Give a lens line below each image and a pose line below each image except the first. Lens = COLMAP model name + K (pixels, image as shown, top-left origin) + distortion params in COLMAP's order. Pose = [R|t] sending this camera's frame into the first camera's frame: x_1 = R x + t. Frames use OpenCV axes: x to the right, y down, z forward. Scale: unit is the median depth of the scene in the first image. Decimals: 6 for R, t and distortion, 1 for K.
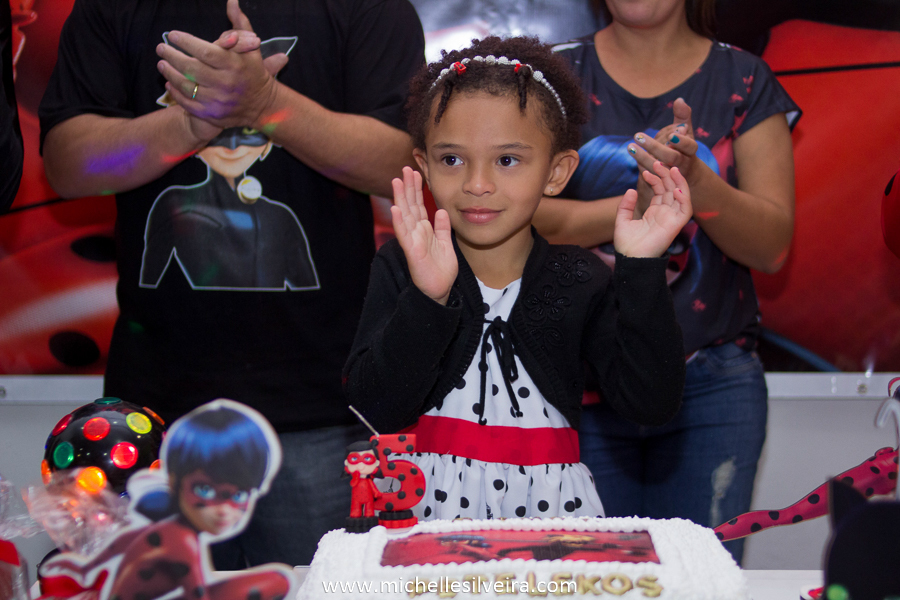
lens RADIAL K [[1448.0, 0, 450.0], [0, 1448.0, 300.0], [0, 0, 1]] dist [-0.162919, 0.168652]
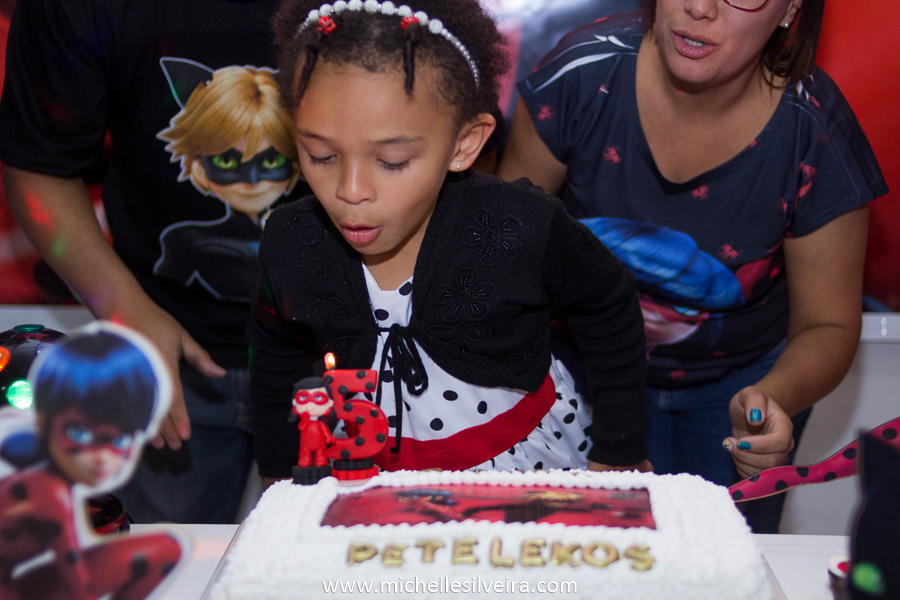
lens RADIAL K [[1448.0, 0, 450.0], [0, 1448.0, 300.0], [0, 0, 1]] dist [-0.162919, 0.168652]
pose [[0.999113, 0.011687, -0.040460, 0.055994], [-0.010107, 0.999187, 0.039029, 0.018917], [0.040883, -0.038585, 0.998419, 0.161167]]
